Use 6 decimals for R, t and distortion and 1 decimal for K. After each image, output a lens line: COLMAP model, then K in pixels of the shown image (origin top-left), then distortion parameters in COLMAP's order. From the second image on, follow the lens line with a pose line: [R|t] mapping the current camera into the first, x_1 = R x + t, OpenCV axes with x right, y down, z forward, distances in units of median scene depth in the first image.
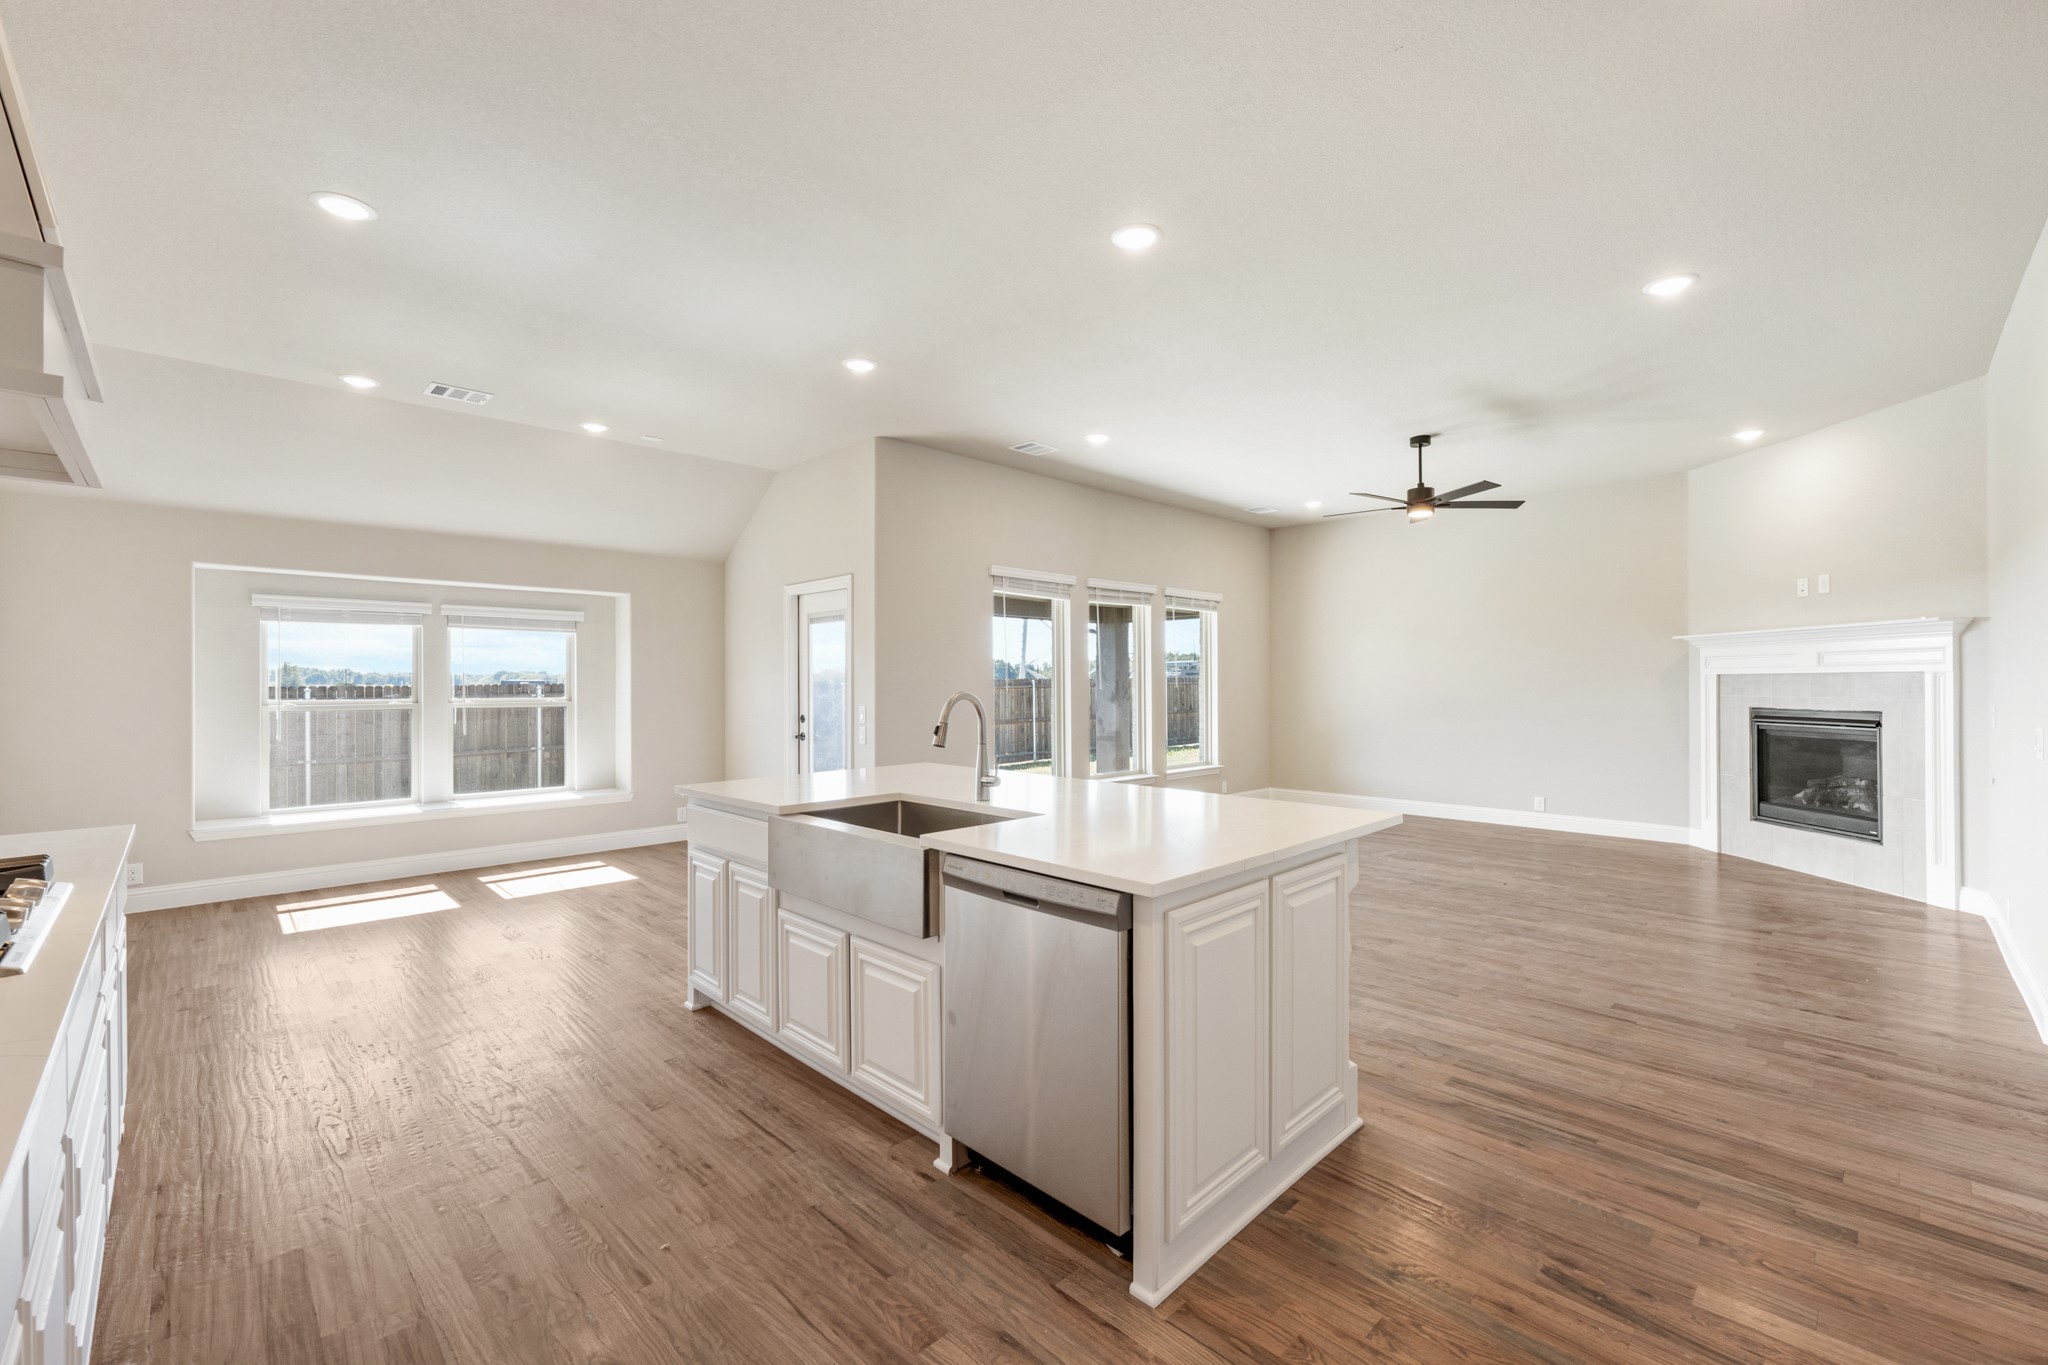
lens RADIAL K [[839.4, 0, 1026.1], [0, 839.4, 680.5], [0, 0, 1]] dist [0.002418, -0.000079]
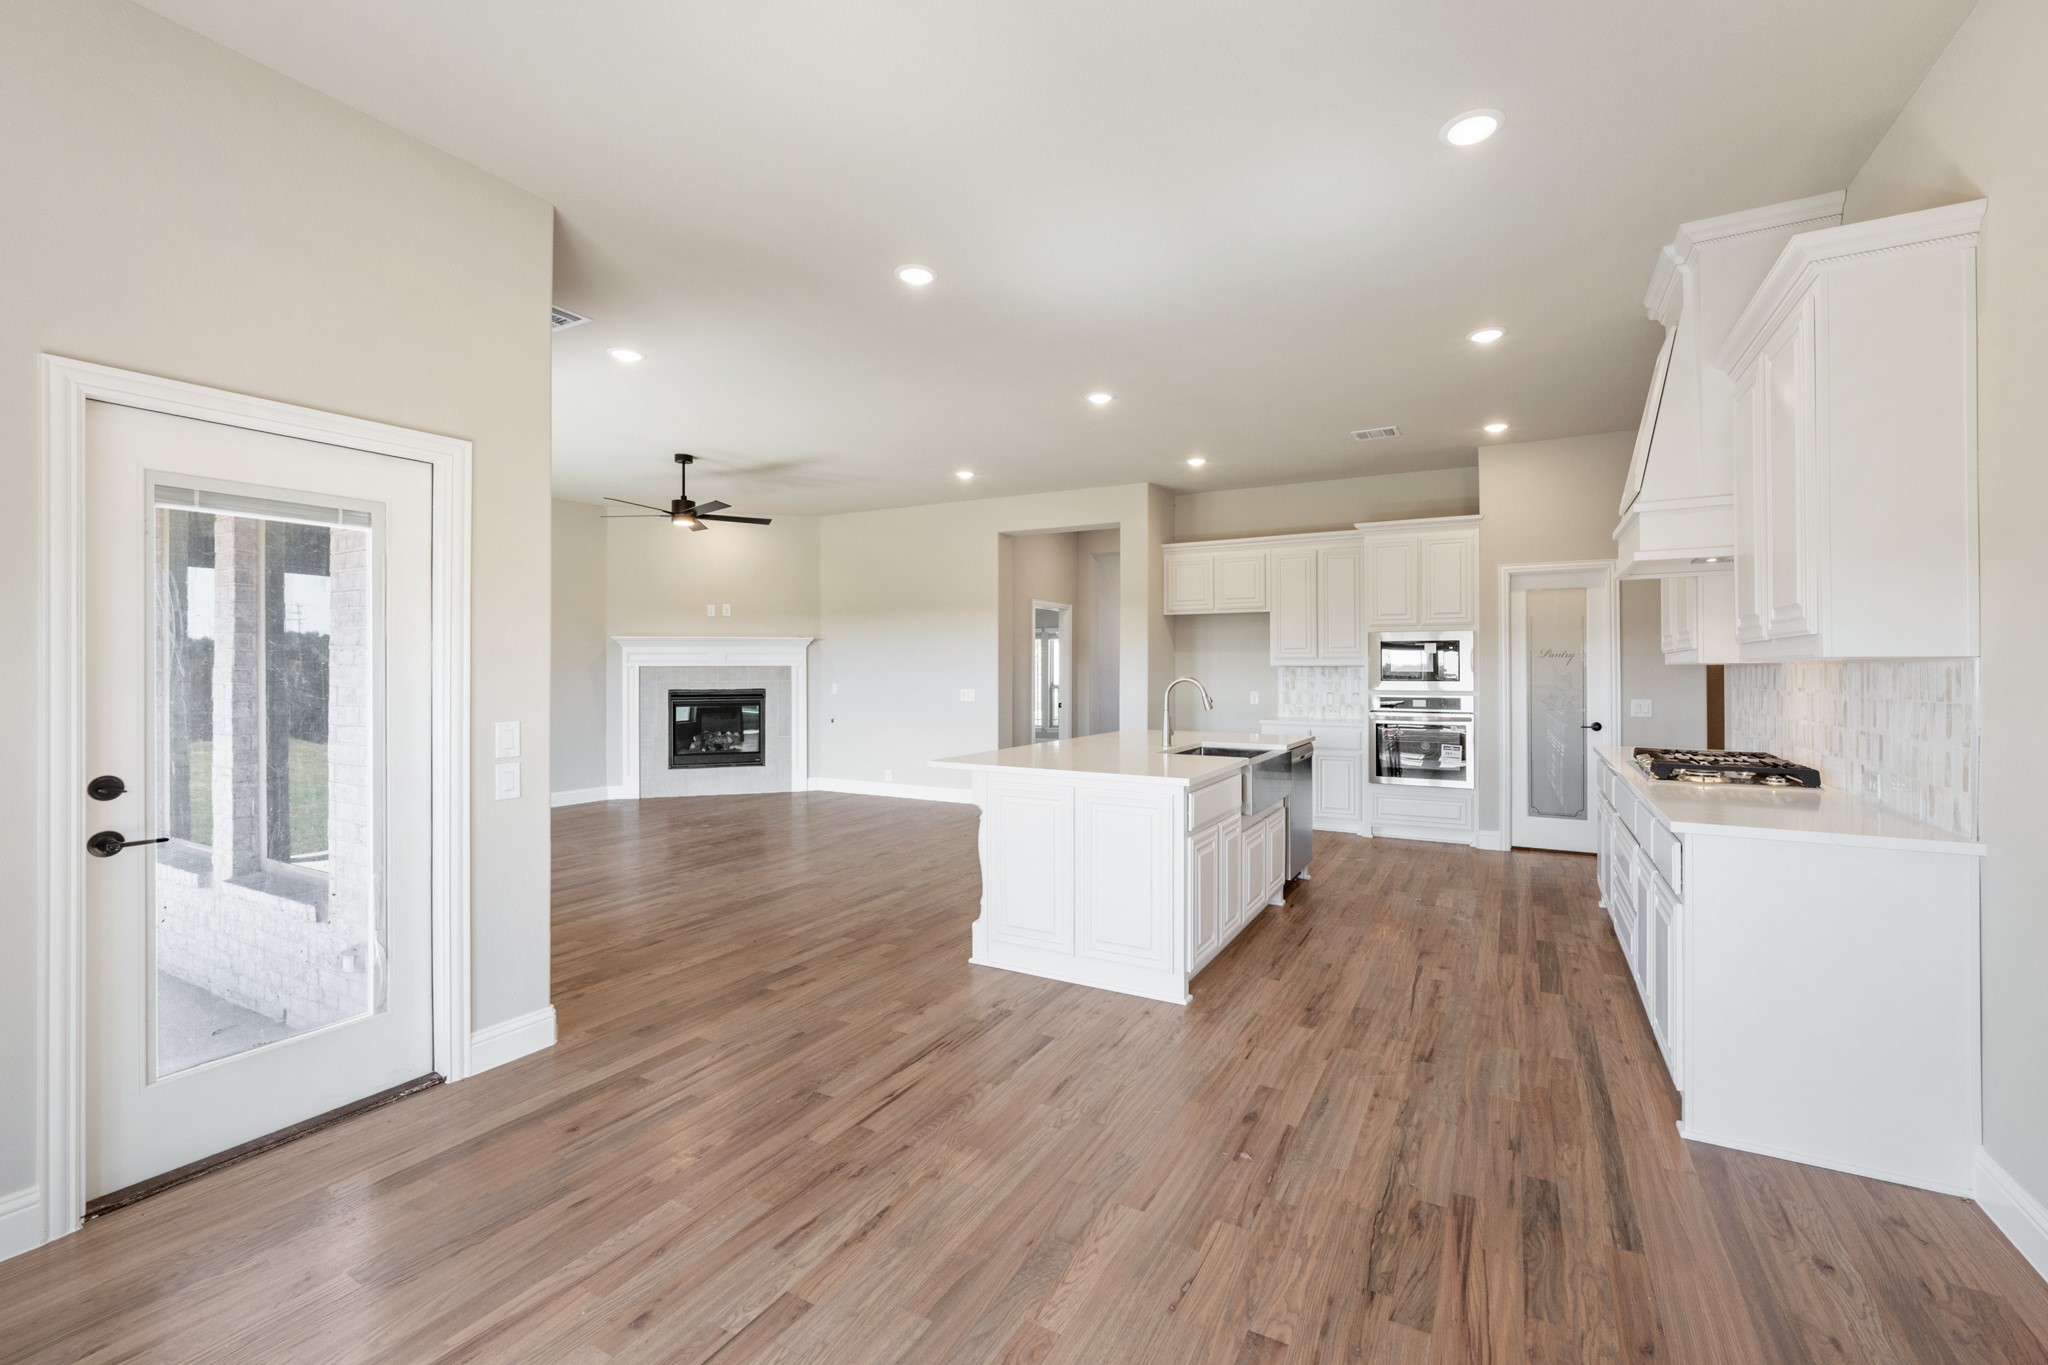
lens RADIAL K [[866.0, 0, 1064.2], [0, 866.0, 668.3], [0, 0, 1]] dist [-0.000325, -0.000151]
pose [[-0.305736, 0.003466, 0.952110, -0.799251], [-0.000575, 0.999993, -0.003825, 0.001065], [-0.952116, -0.001717, -0.305732, 0.877013]]
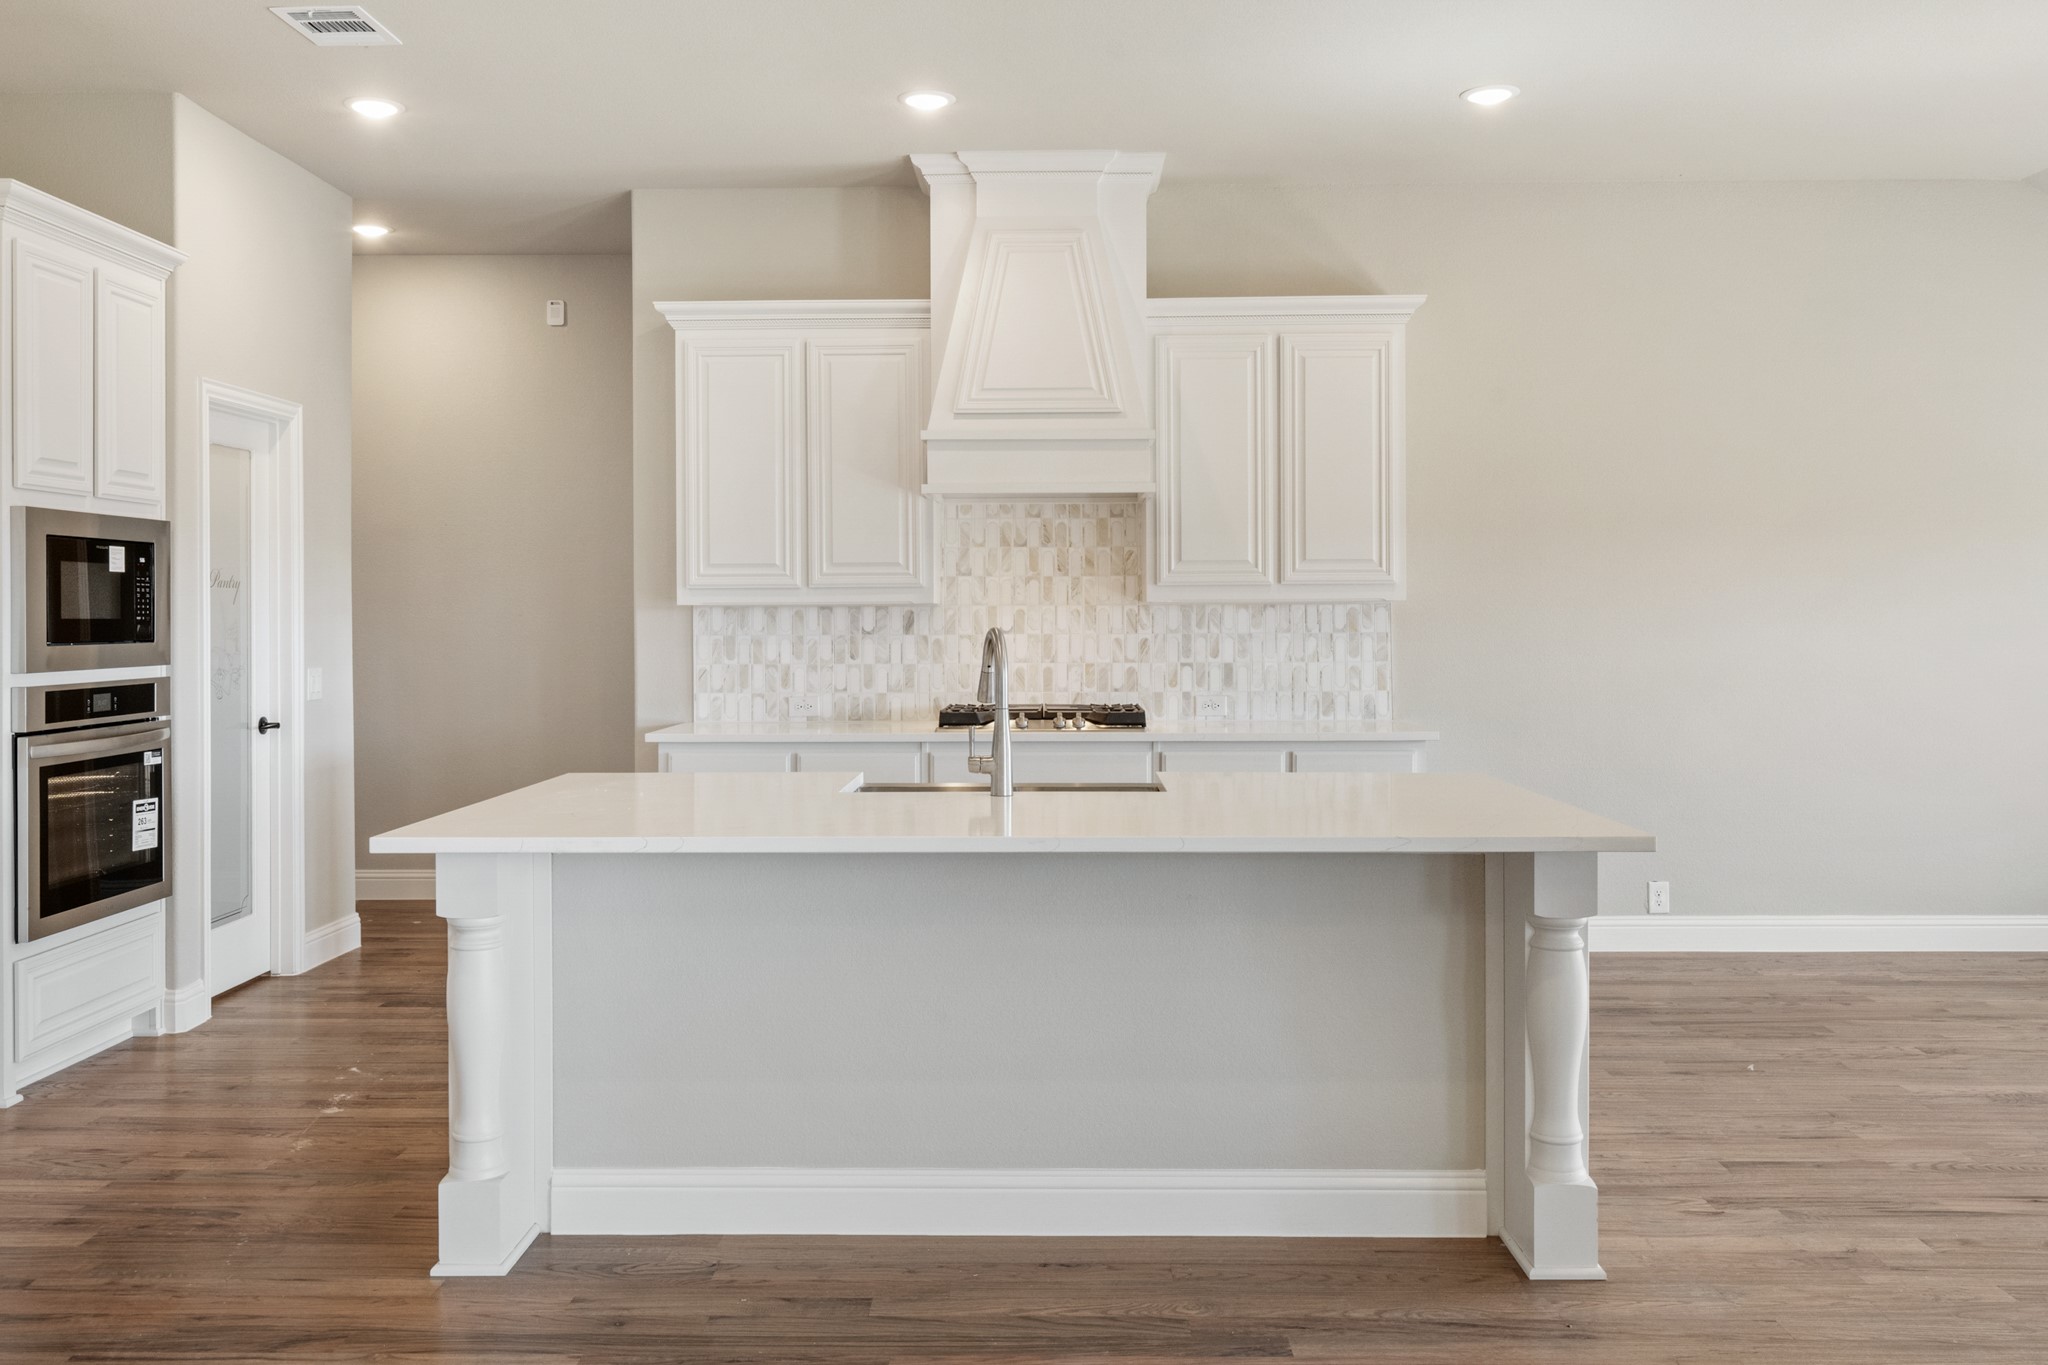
lens RADIAL K [[1662.8, 0, 1028.3], [0, 1662.8, 610.0], [0, 0, 1]] dist [0.001033, -0.000459]
pose [[-0.708738, 0.004056, -0.705460, 0.442501], [0.005930, 0.999982, -0.000208, -0.000923], [0.705447, -0.004331, -0.708750, 1.008600]]
